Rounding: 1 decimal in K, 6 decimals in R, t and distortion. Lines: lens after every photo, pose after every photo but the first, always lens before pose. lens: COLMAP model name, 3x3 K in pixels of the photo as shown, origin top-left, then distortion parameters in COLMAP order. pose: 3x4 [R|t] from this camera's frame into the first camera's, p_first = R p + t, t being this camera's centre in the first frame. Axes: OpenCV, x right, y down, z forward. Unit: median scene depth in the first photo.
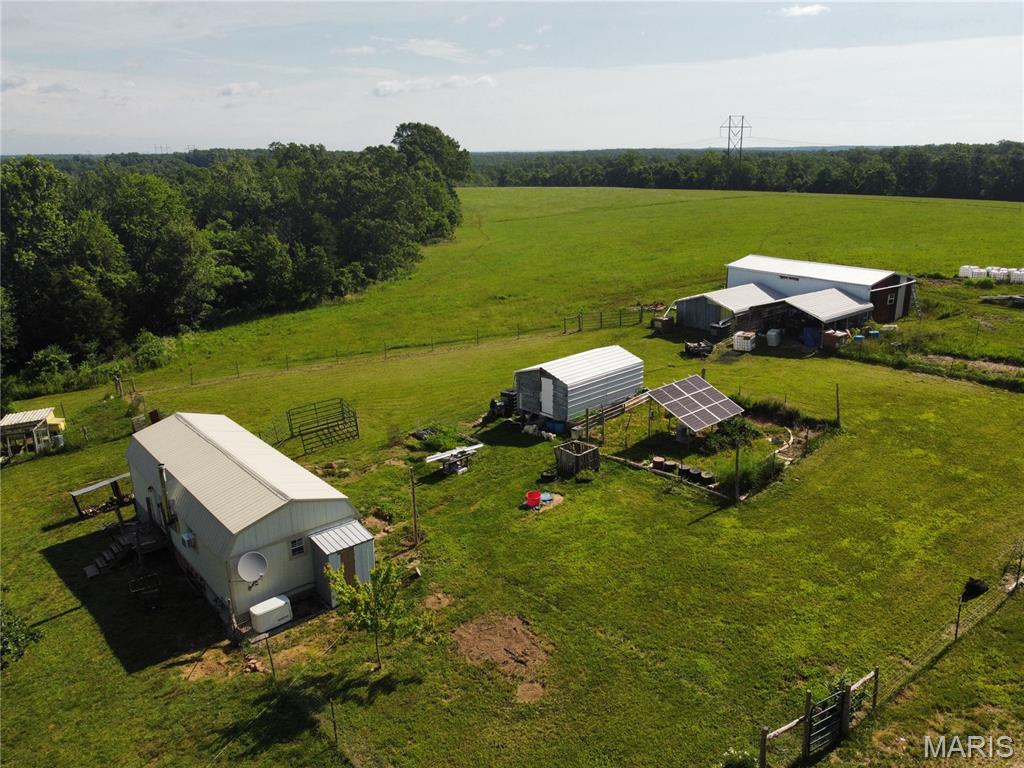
lens RADIAL K [[779.7, 0, 512.0], [0, 779.7, 384.0], [0, 0, 1]] dist [-0.003821, 0.004886]
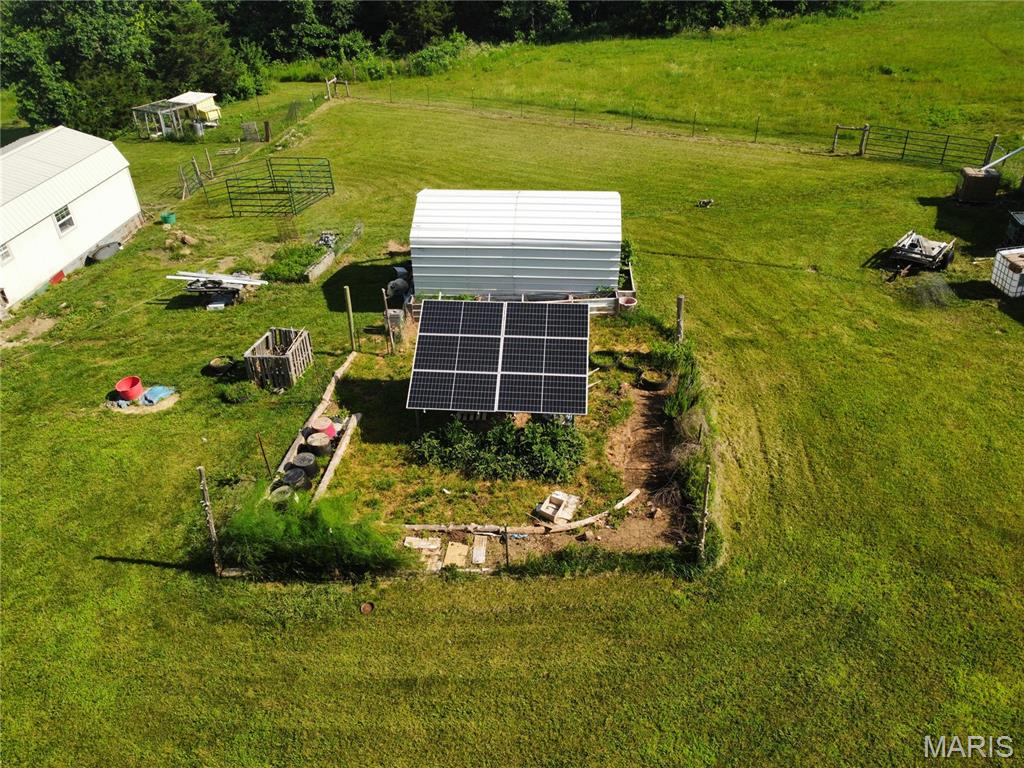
lens RADIAL K [[779.7, 0, 512.0], [0, 779.7, 384.0], [0, 0, 1]] dist [-0.003821, 0.004886]
pose [[0.685494, 0.432653, -0.585585, 0.536396], [-0.213903, 0.888470, 0.406038, -0.161981], [0.695948, -0.153078, 0.701587, 0.657213]]
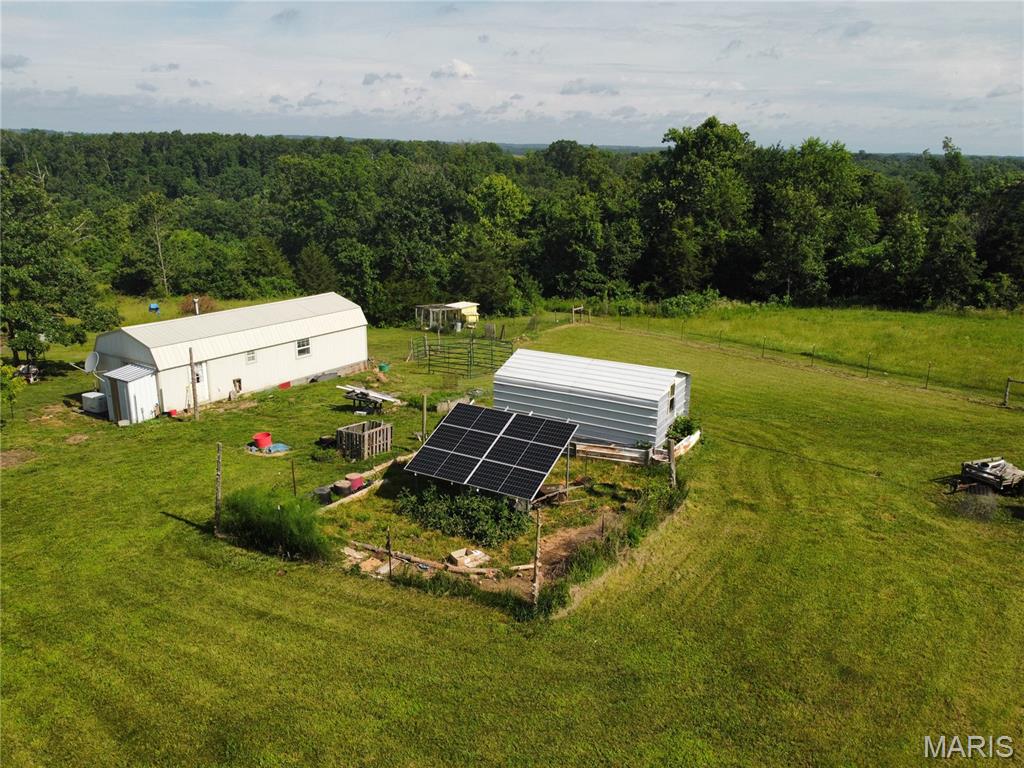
lens RADIAL K [[779.7, 0, 512.0], [0, 779.7, 384.0], [0, 0, 1]] dist [-0.003821, 0.004886]
pose [[0.311116, 0.289835, -0.905098, 0.764634], [-0.293632, 0.935081, 0.198505, -0.145094], [0.903874, 0.204008, 0.376023, 0.781231]]
